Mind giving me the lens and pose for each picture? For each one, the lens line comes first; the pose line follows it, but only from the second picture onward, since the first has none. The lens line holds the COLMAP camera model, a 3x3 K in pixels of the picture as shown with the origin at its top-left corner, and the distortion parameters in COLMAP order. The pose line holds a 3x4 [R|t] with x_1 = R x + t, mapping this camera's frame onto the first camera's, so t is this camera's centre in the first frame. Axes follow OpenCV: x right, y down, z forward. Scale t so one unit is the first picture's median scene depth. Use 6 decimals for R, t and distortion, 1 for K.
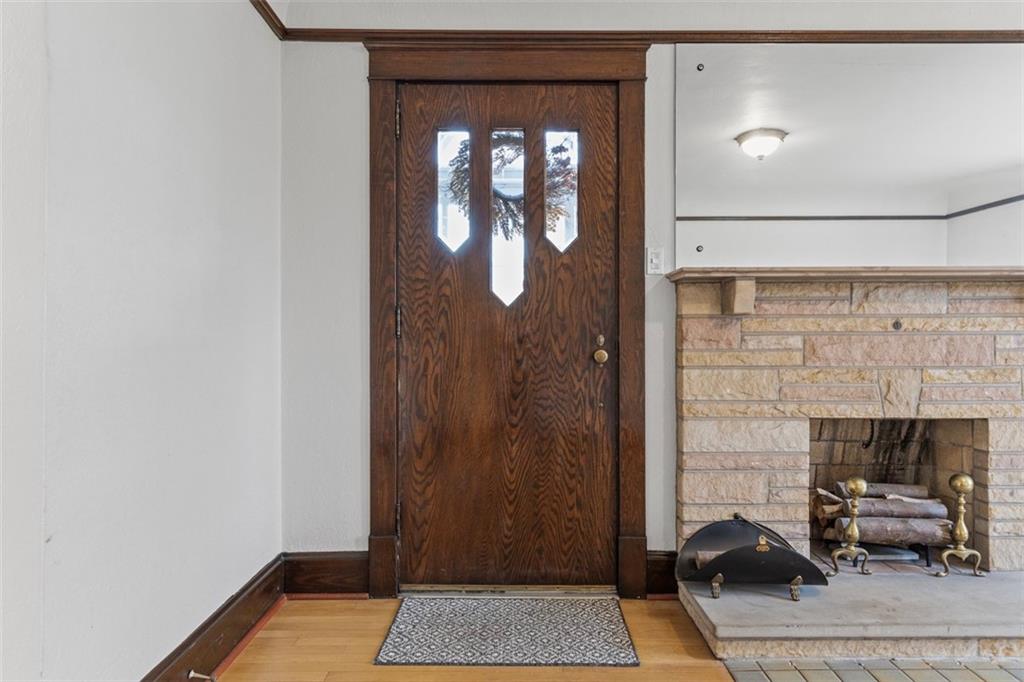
lens RADIAL K [[622.1, 0, 517.8], [0, 622.1, 342.1], [0, 0, 1]] dist [0.003464, 0.000158]
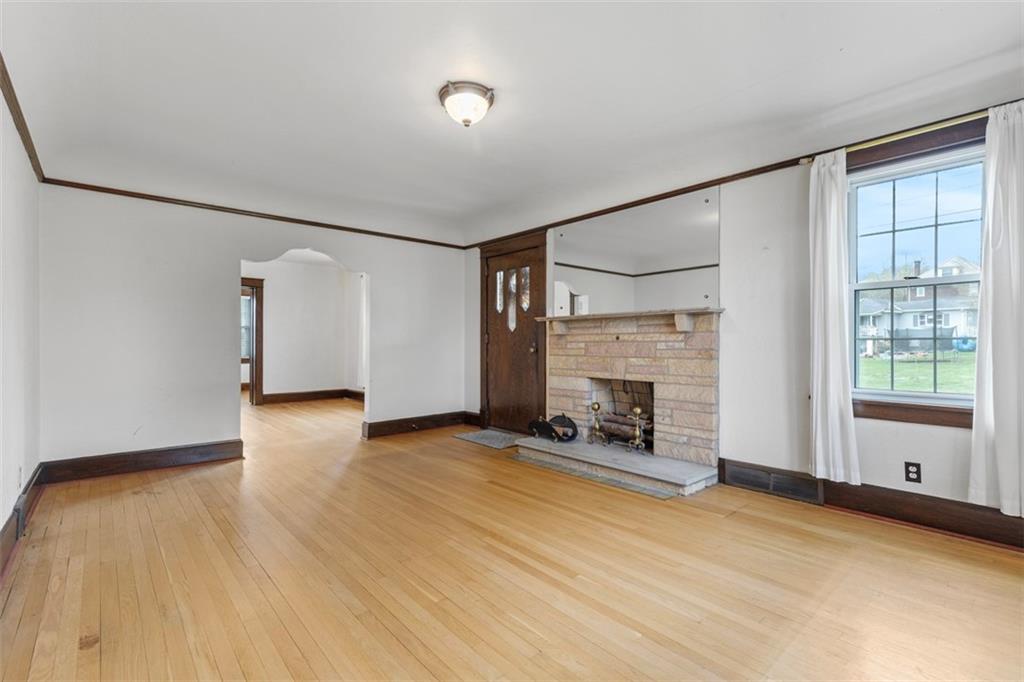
lens RADIAL K [[468.3, 0, 512.7], [0, 468.3, 342.7], [0, 0, 1]] dist [0.001301, -0.000057]
pose [[0.656358, -0.000082, -0.754449, 1.634137], [-0.000403, 1.000000, -0.000459, -0.009207], [0.754449, 0.000605, 0.656358, -0.392526]]
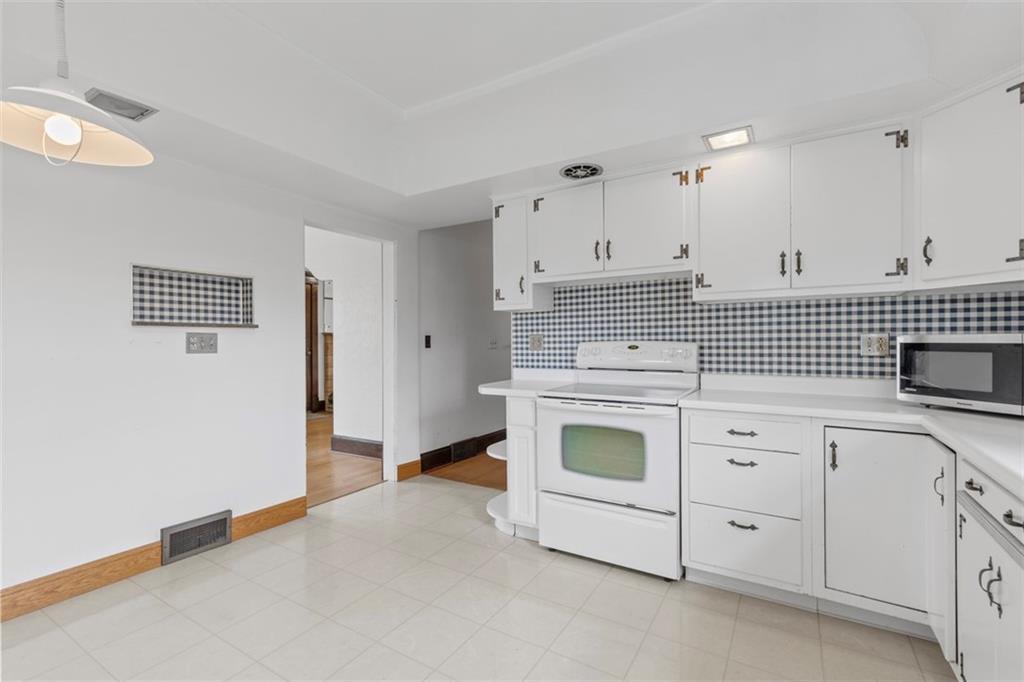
lens RADIAL K [[468.3, 0, 513.6], [0, 468.3, 346.5], [0, 0, 1]] dist [0.001301, -0.000057]
pose [[0.530912, -0.005666, 0.847408, -1.773446], [0.003595, 0.999984, 0.004434, -0.032978], [-0.847419, 0.000692, 0.530924, -1.778395]]
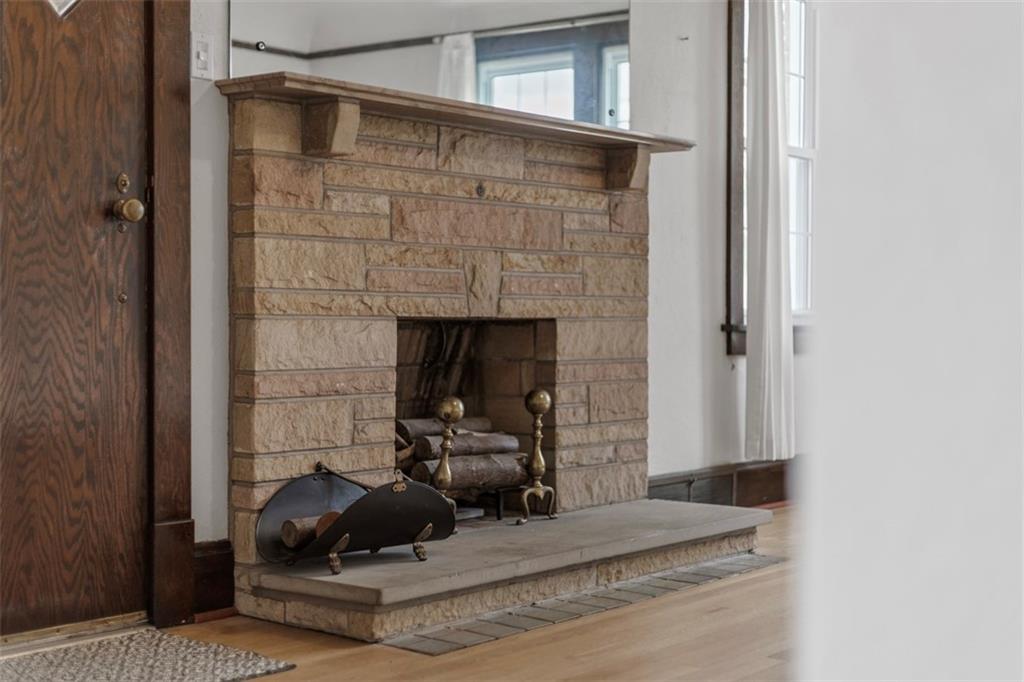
lens RADIAL K [[1479.0, 0, 512.9], [0, 1479.0, 341.8], [0, 0, 1]] dist [0.012761, 0.000000]
pose [[0.640196, -0.009381, 0.768155, -0.700078], [-0.005844, 0.999837, 0.017080, 0.120445], [-0.768190, -0.015423, 0.640037, -0.141221]]
